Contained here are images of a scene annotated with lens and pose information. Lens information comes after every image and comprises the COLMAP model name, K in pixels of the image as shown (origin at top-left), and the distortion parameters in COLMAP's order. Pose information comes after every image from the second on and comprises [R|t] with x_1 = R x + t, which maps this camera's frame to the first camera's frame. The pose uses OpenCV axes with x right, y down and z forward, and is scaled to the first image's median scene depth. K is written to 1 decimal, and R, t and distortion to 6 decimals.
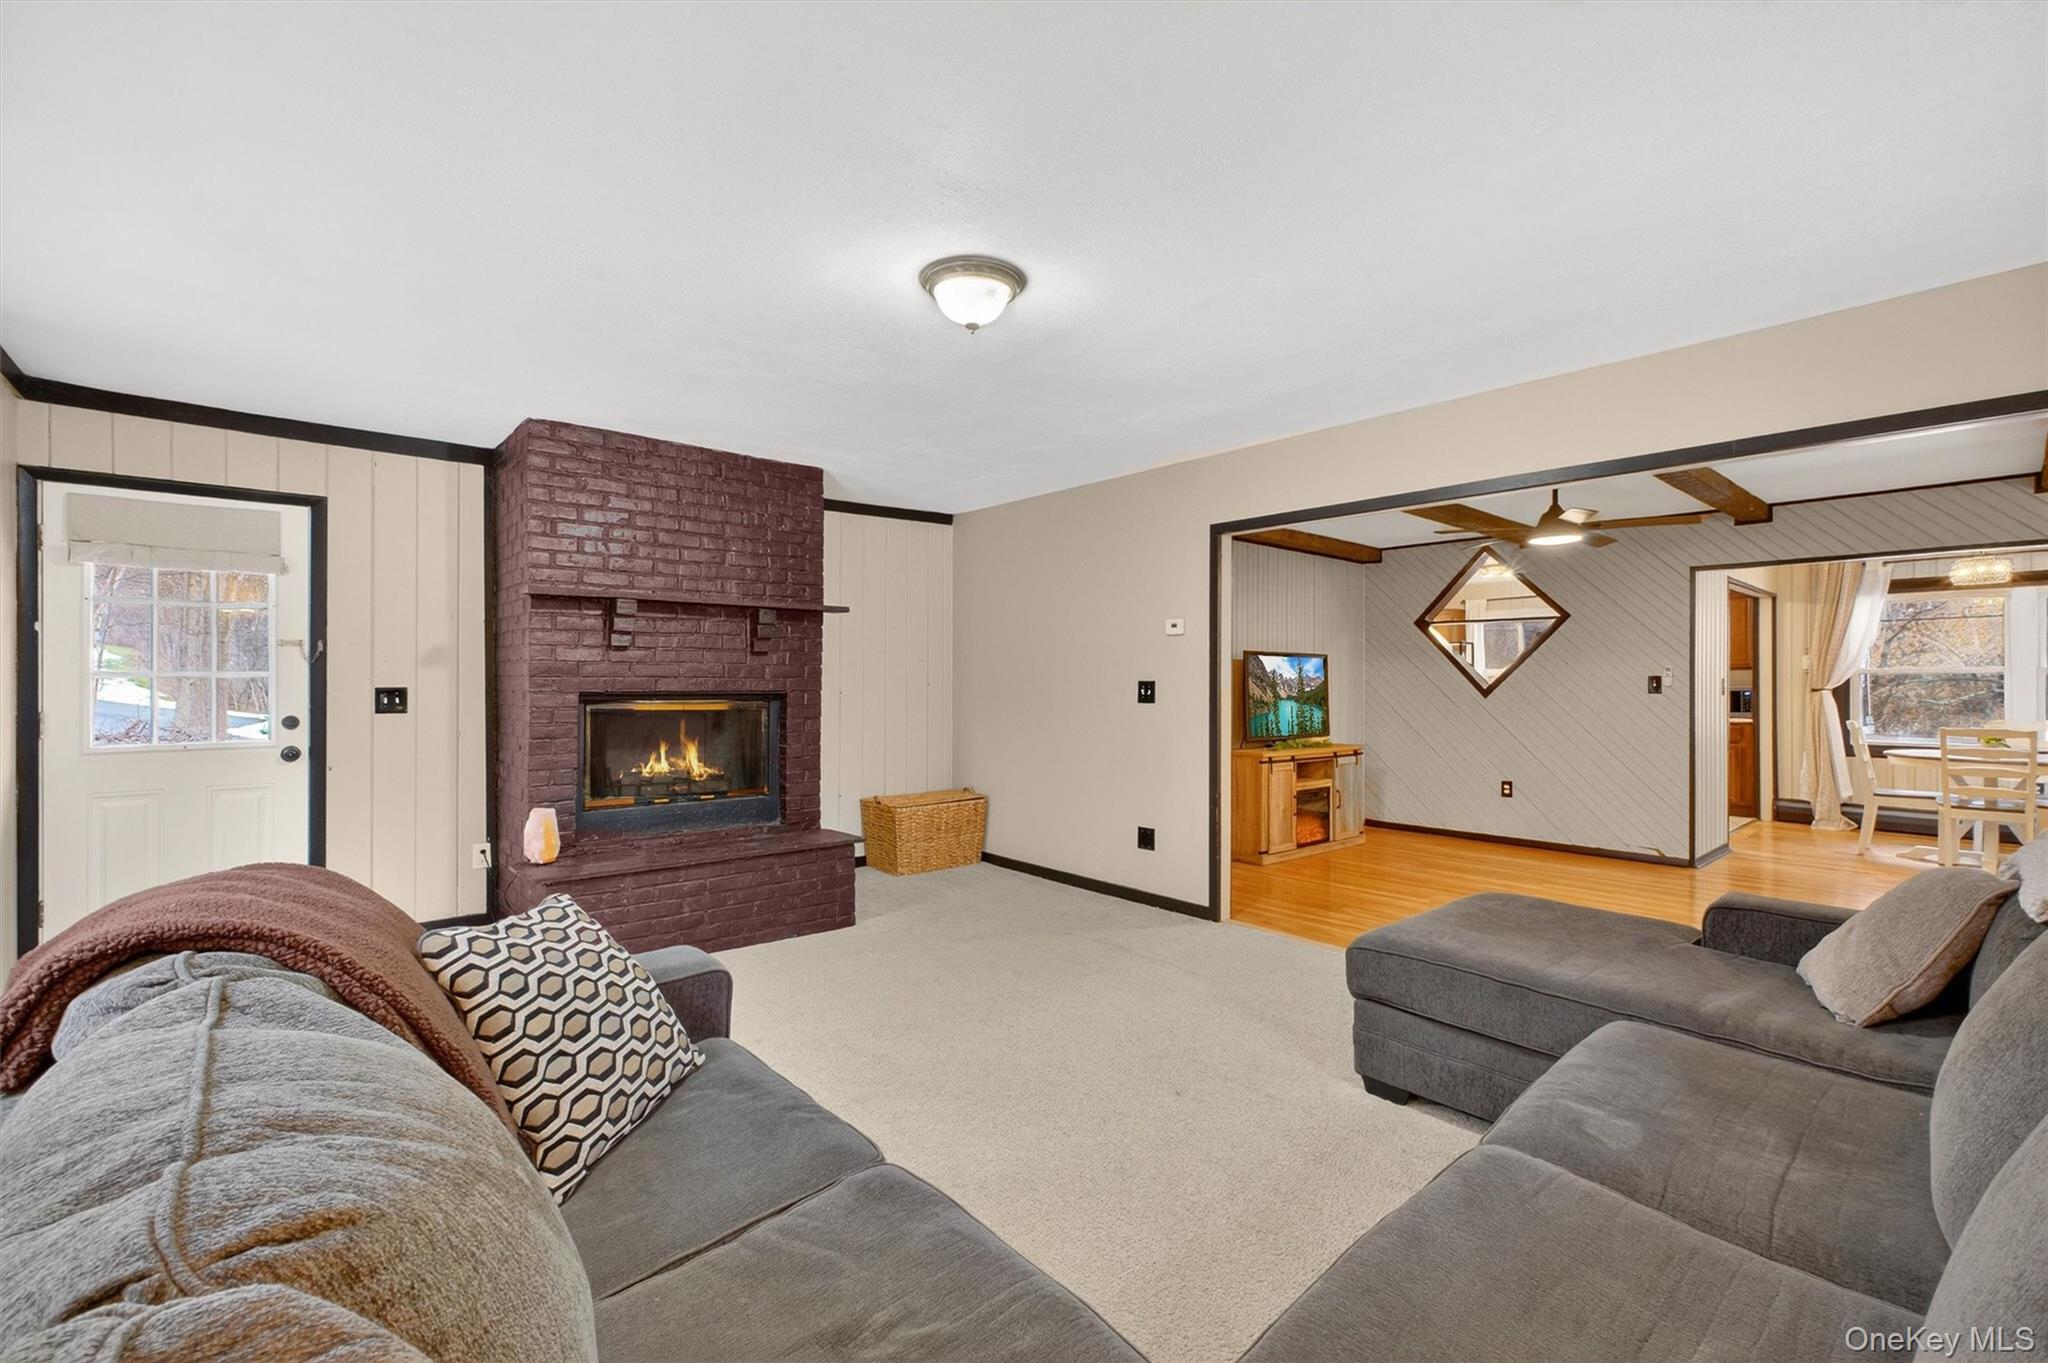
lens RADIAL K [[872.2, 0, 1030.1], [0, 872.2, 680.6], [0, 0, 1]] dist [0.001322, -0.001264]
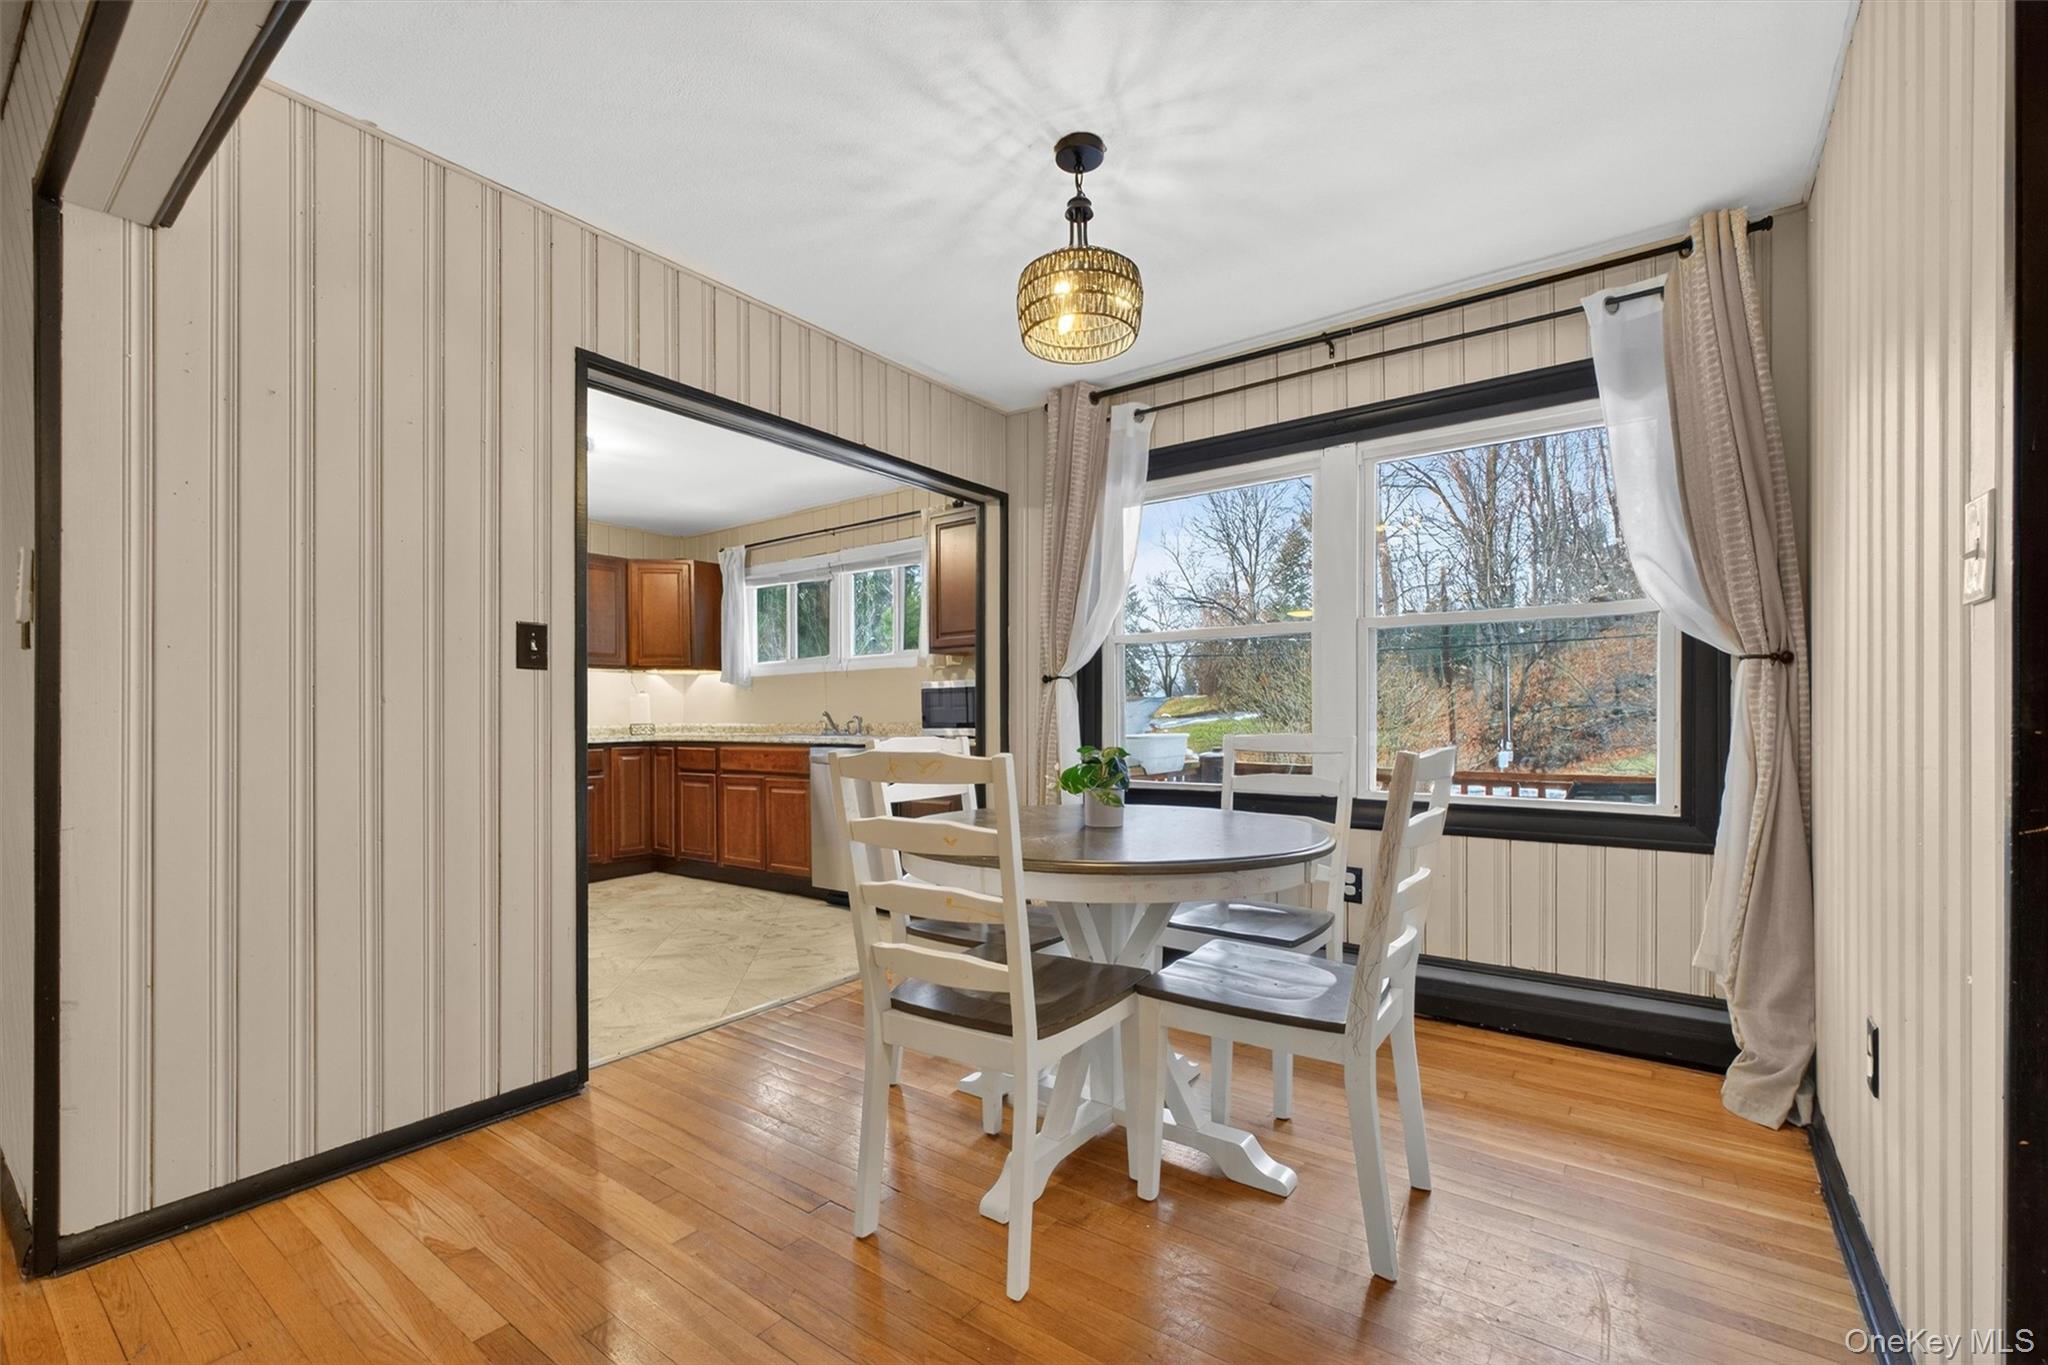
lens RADIAL K [[872.2, 0, 1007.4], [0, 872.2, 723.9], [0, 0, 1]] dist [0.001322, -0.001264]
pose [[0.977920, -0.005082, 0.208919, 1.232785], [0.002274, 0.999904, 0.013677, 0.046589], [-0.208968, -0.012900, 0.977837, 0.823881]]
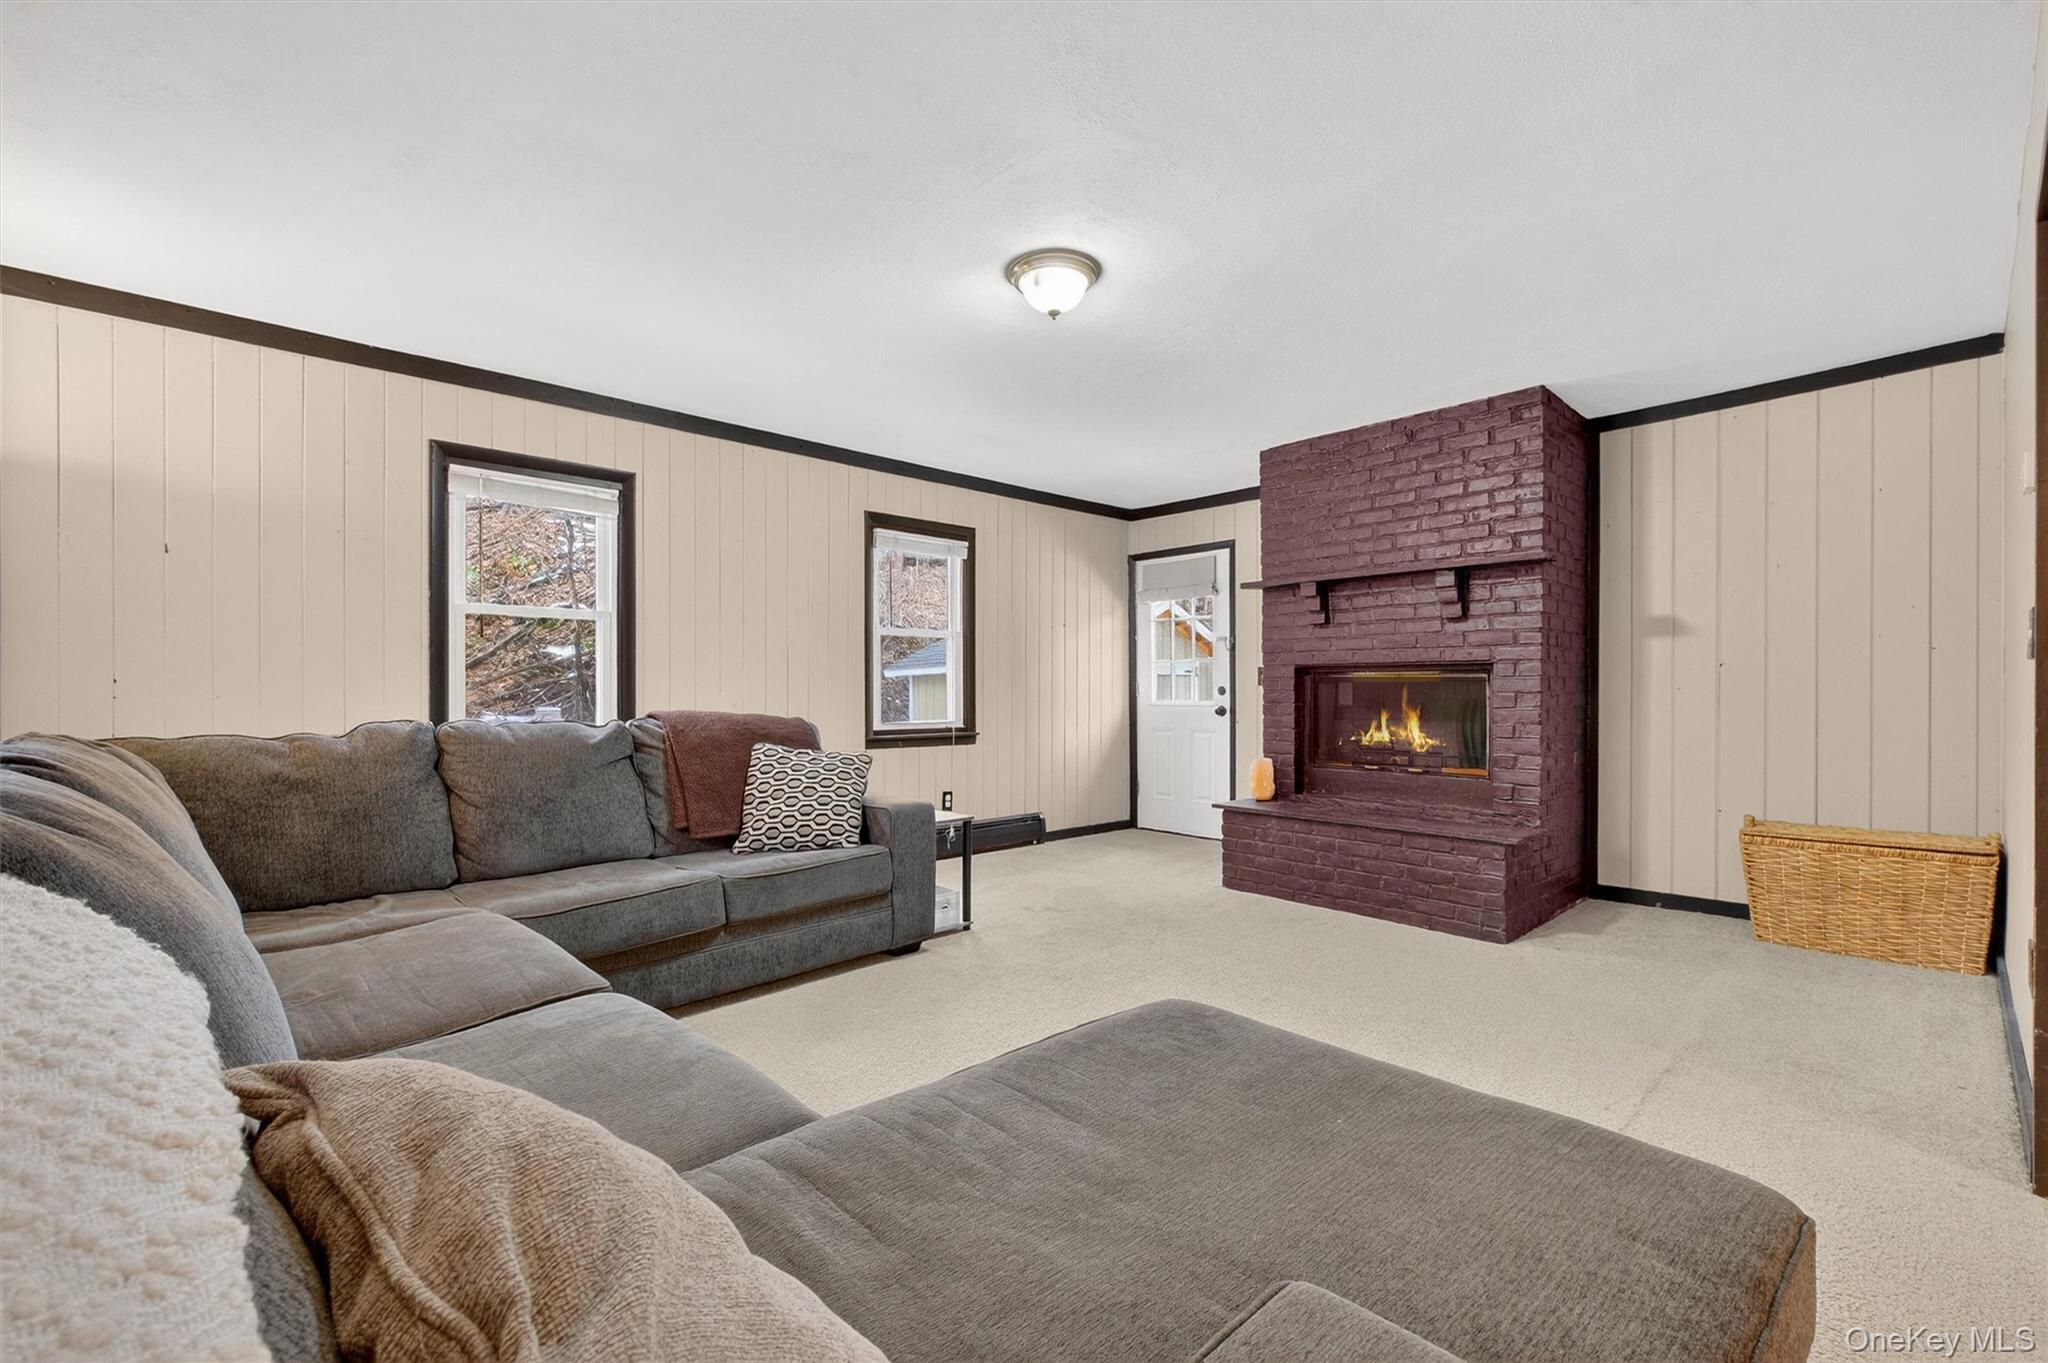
lens RADIAL K [[872.2, 0, 1026.9], [0, 872.2, 691.9], [0, 0, 1]] dist [0.001322, -0.001264]
pose [[0.041726, -0.001639, -0.999128, 0.552506], [0.003469, 0.999993, -0.001496, 0.042114], [0.999123, -0.003404, 0.041732, 0.486558]]
